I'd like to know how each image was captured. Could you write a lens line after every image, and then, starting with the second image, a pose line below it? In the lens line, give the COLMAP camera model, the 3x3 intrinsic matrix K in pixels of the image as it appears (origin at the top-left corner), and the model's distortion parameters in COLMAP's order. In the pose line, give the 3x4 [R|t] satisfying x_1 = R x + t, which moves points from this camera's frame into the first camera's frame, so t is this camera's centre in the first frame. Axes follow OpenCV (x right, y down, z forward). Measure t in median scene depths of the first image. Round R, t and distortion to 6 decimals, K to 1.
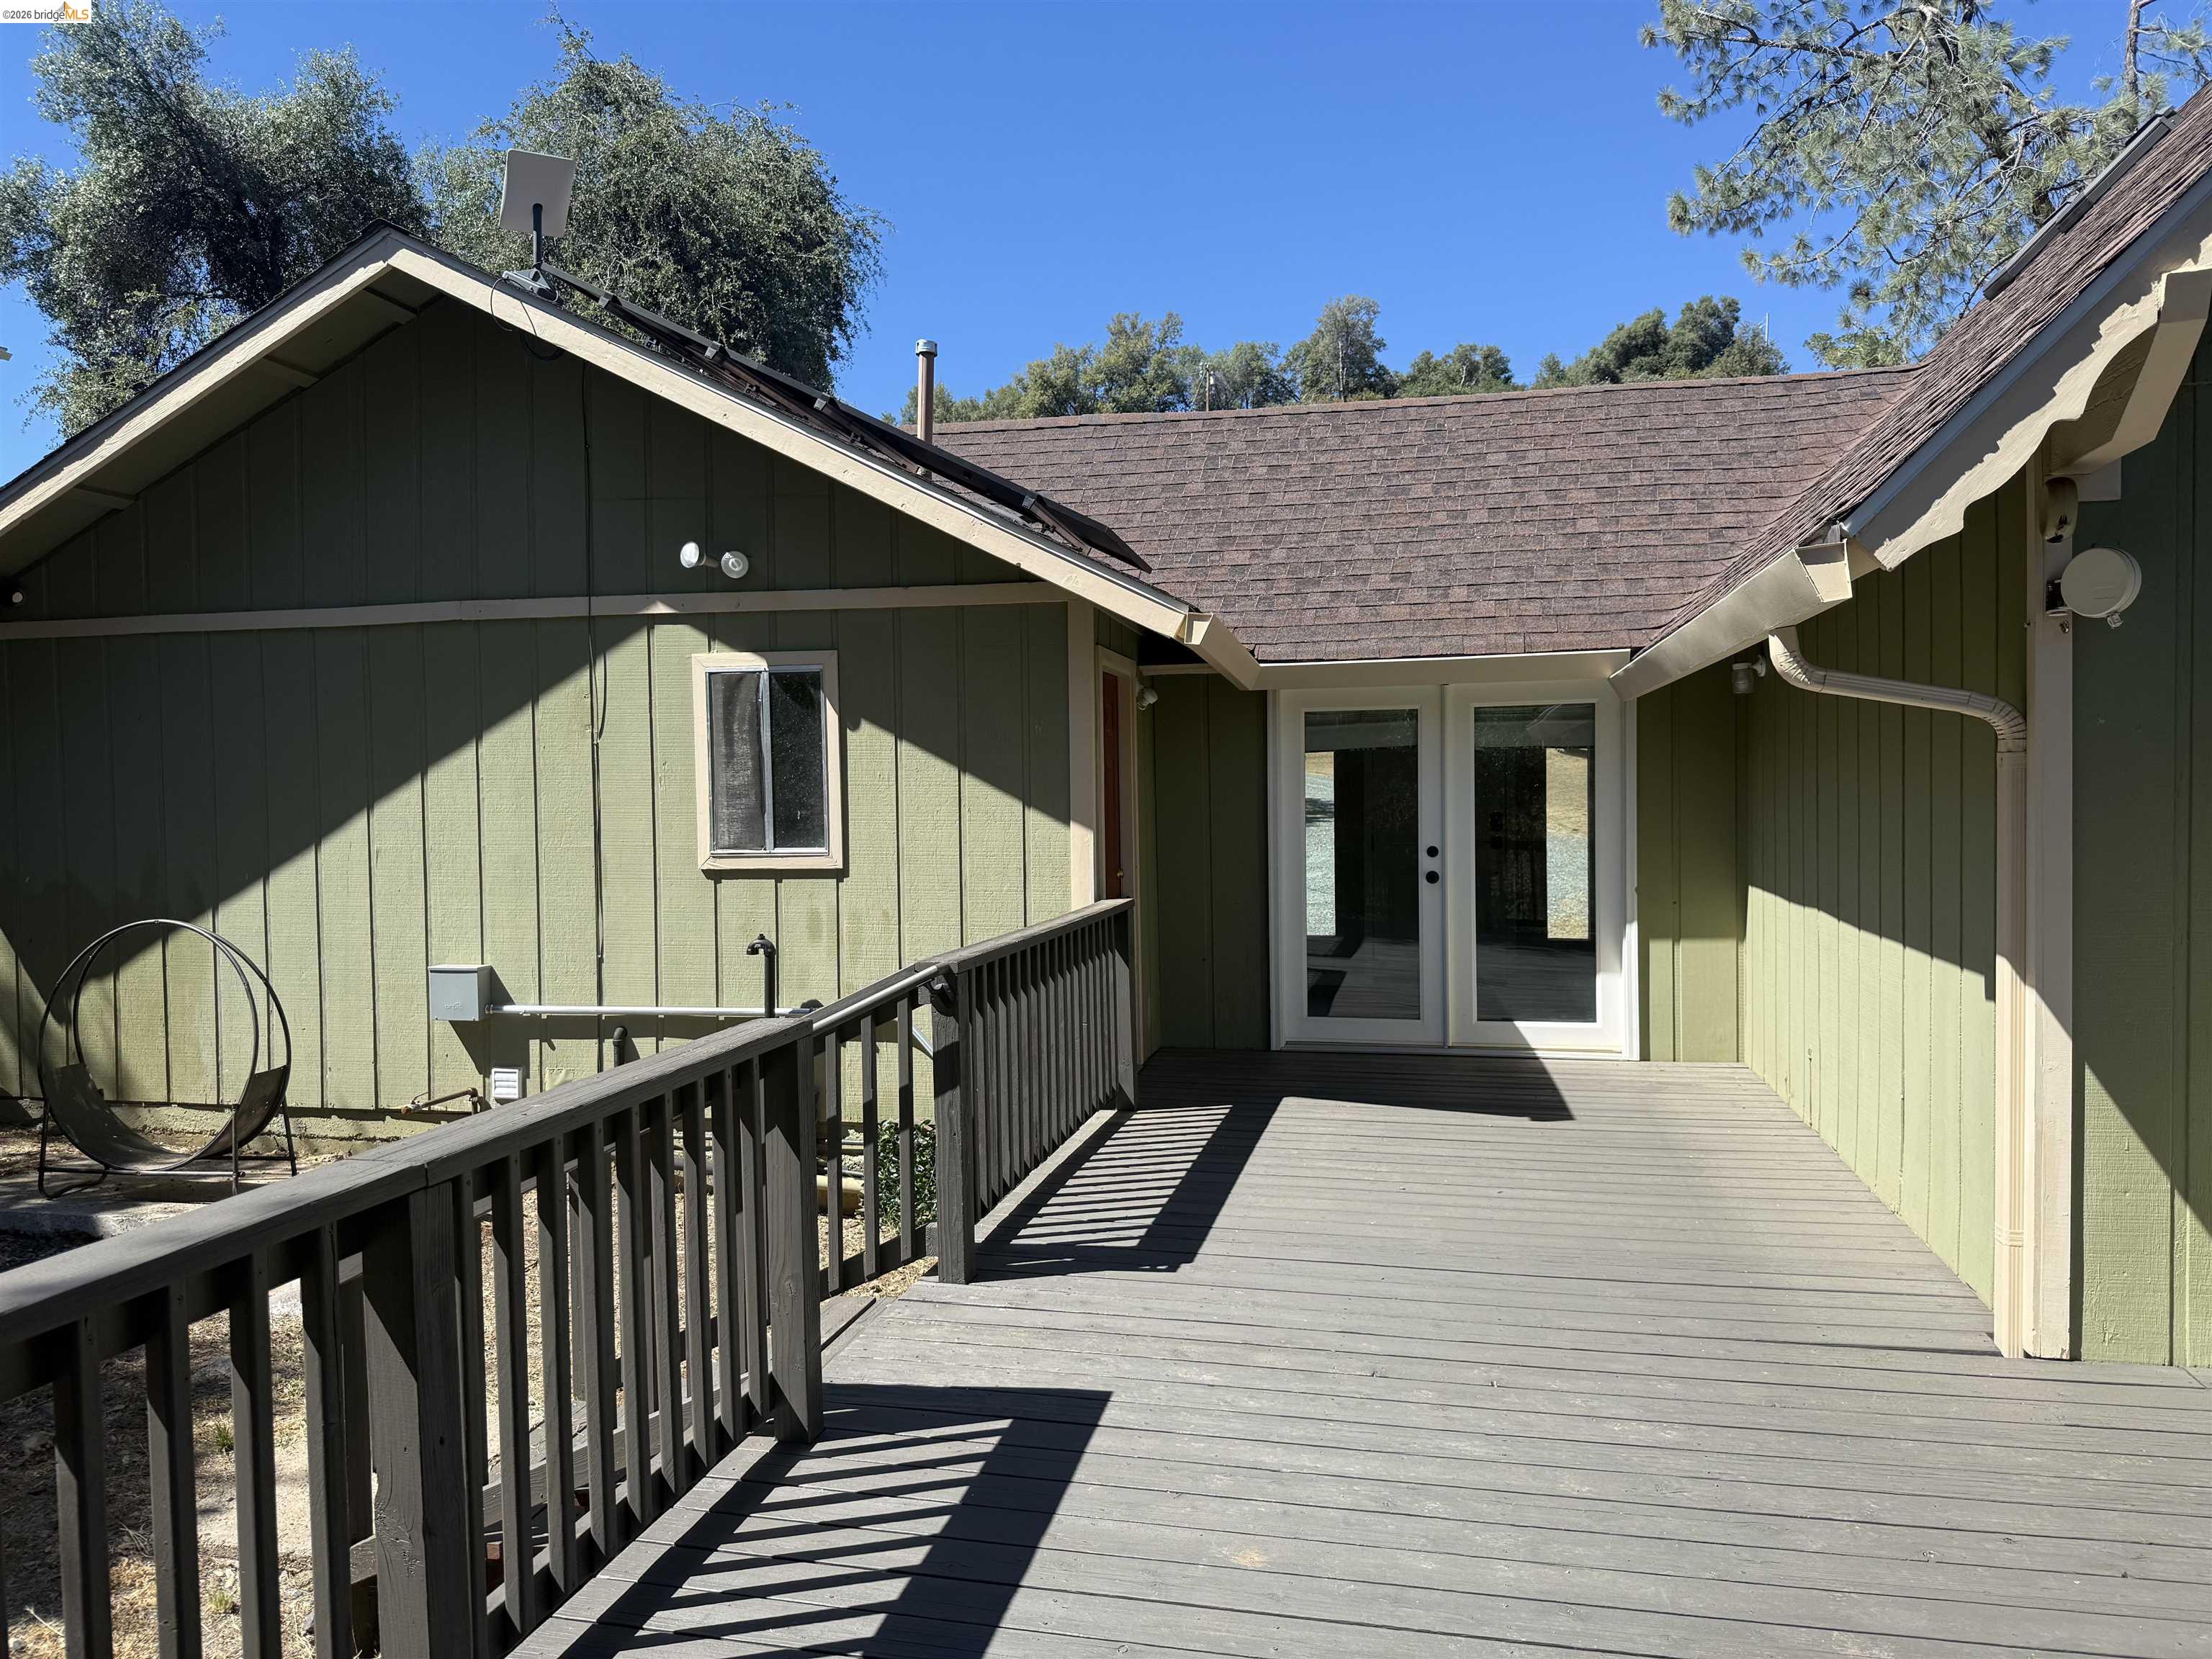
lens RADIAL K [[1557.6, 0, 1106.0], [0, 1557.6, 829.5], [0, 0, 1]] dist [0.000962, 0.000292]
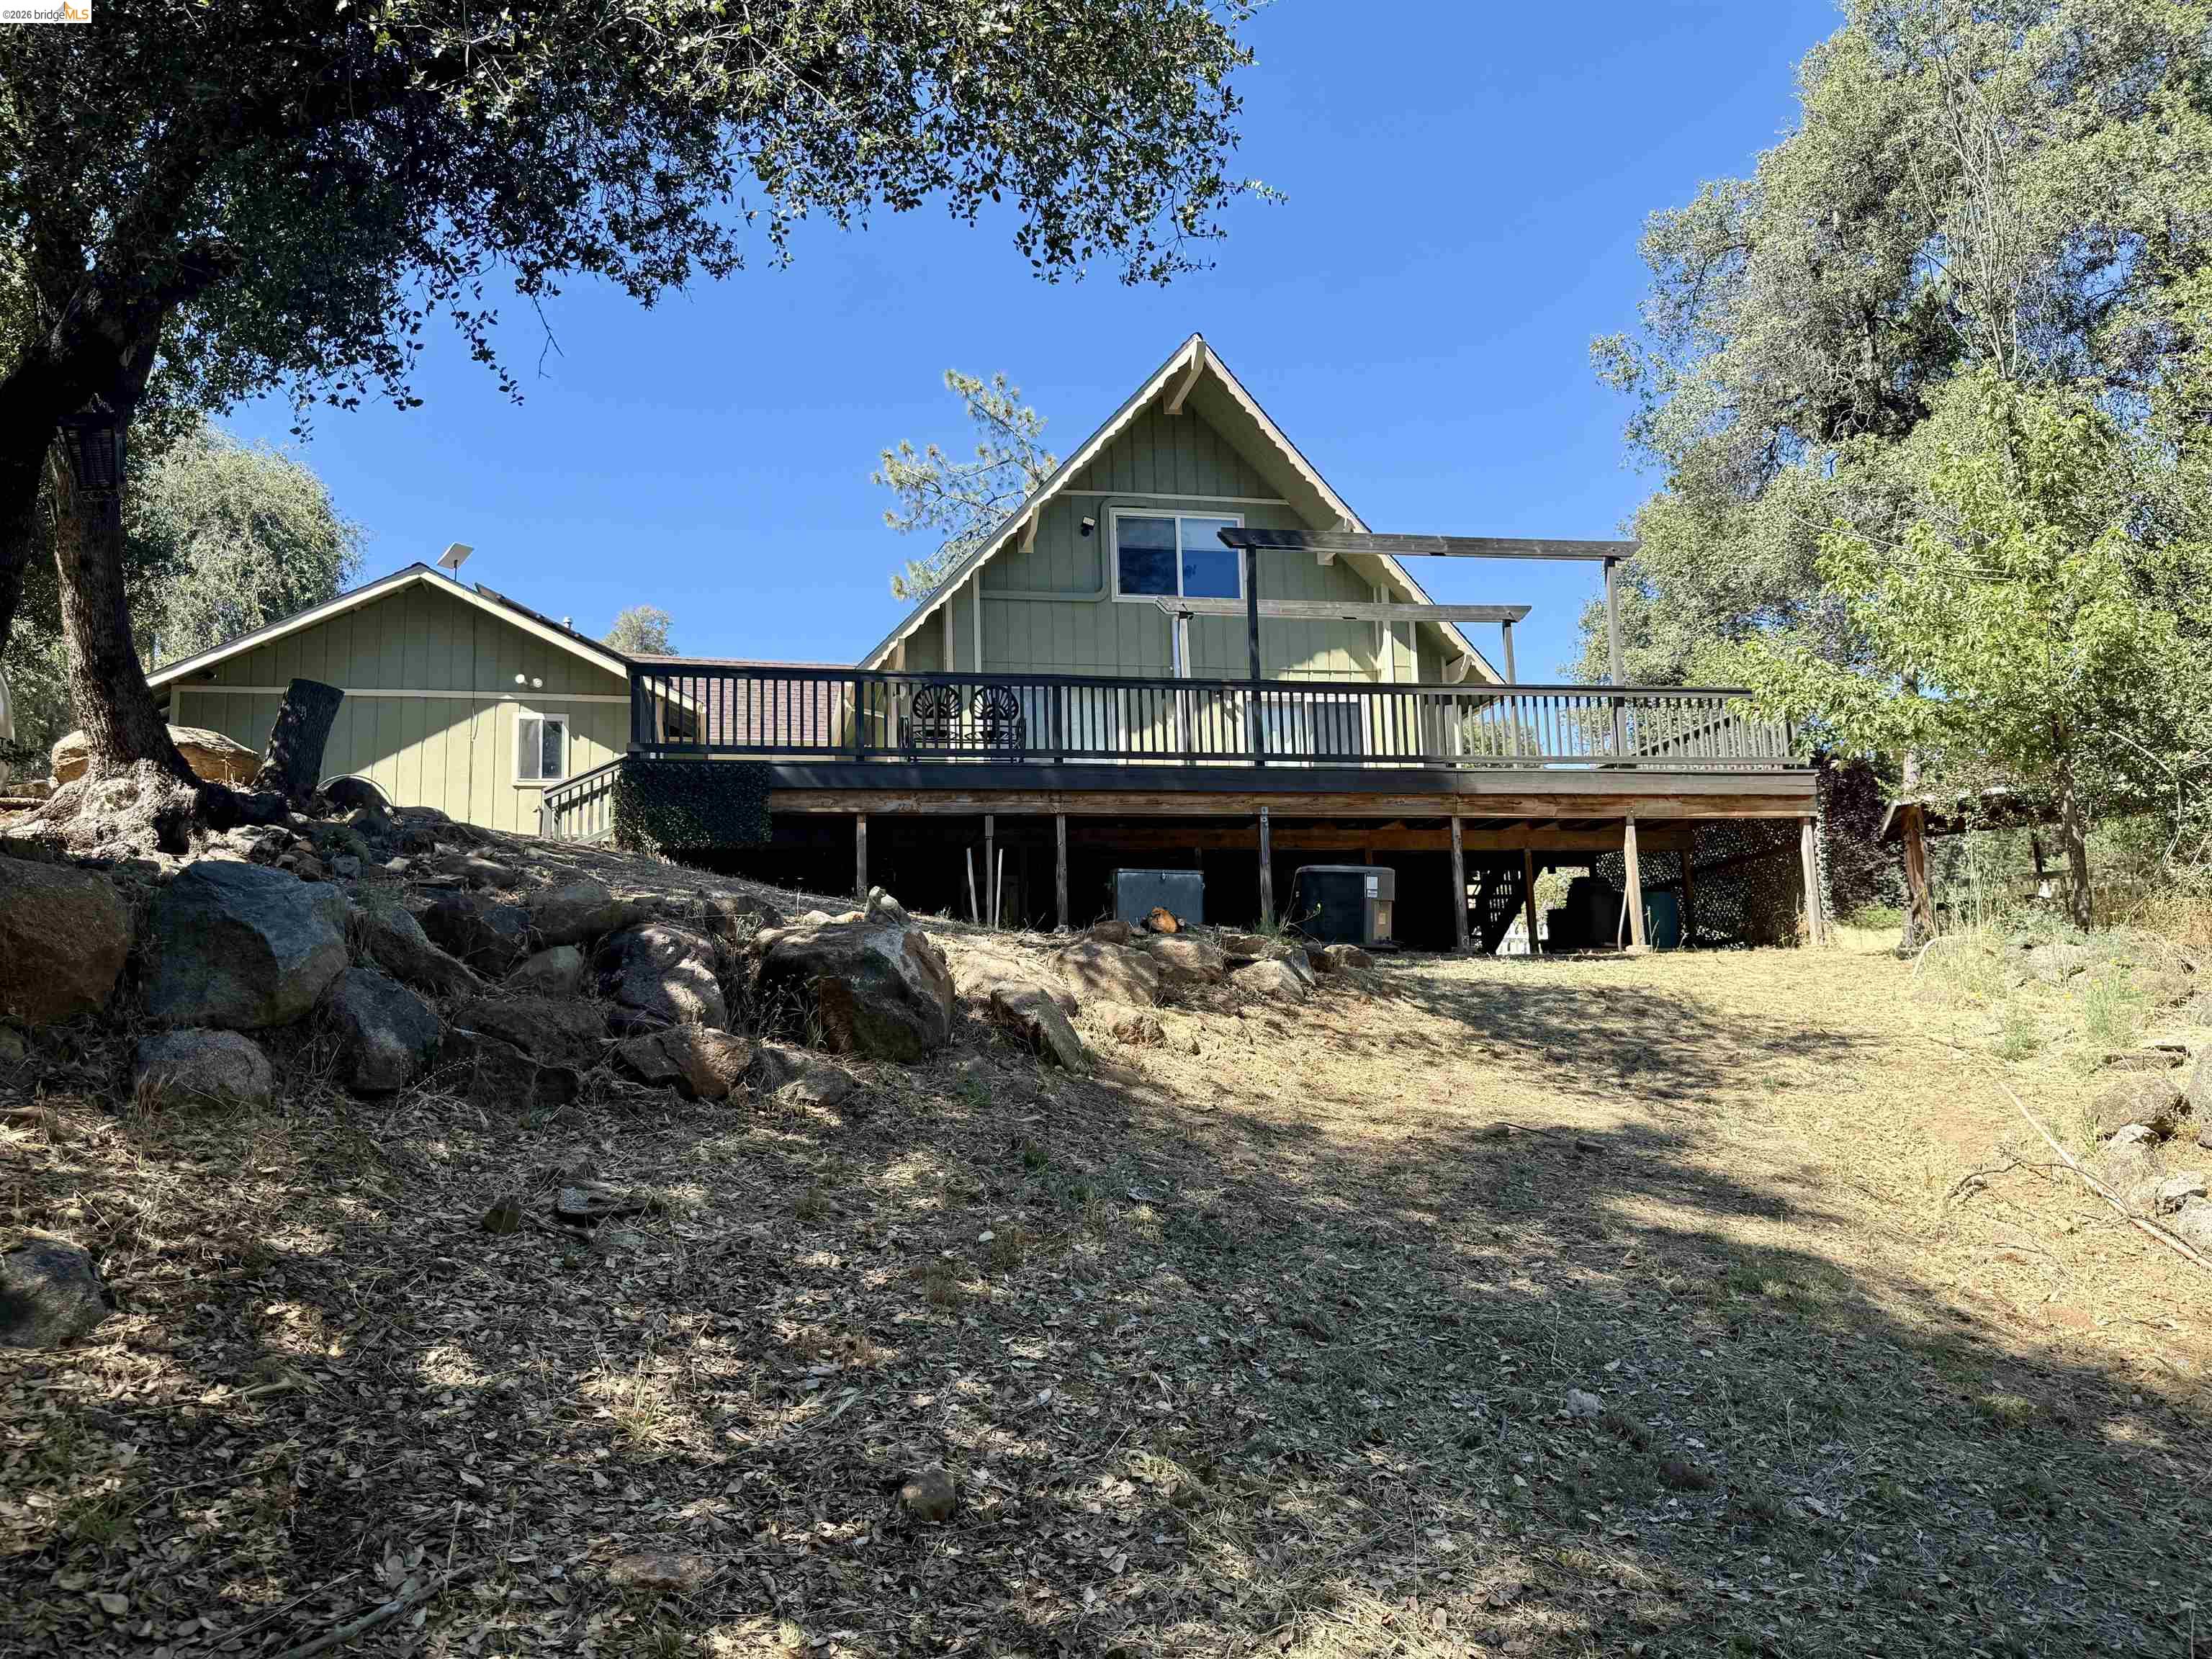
lens RADIAL K [[1619.0, 0, 1106.0], [0, 1619.0, 829.5], [0, 0, 1]] dist [-0.000726, -0.000164]
pose [[0.901922, 0.056305, 0.428213, -0.550838], [0.030516, 0.980680, -0.193223, 0.725707], [-0.430820, 0.187340, 0.882779, -2.131821]]
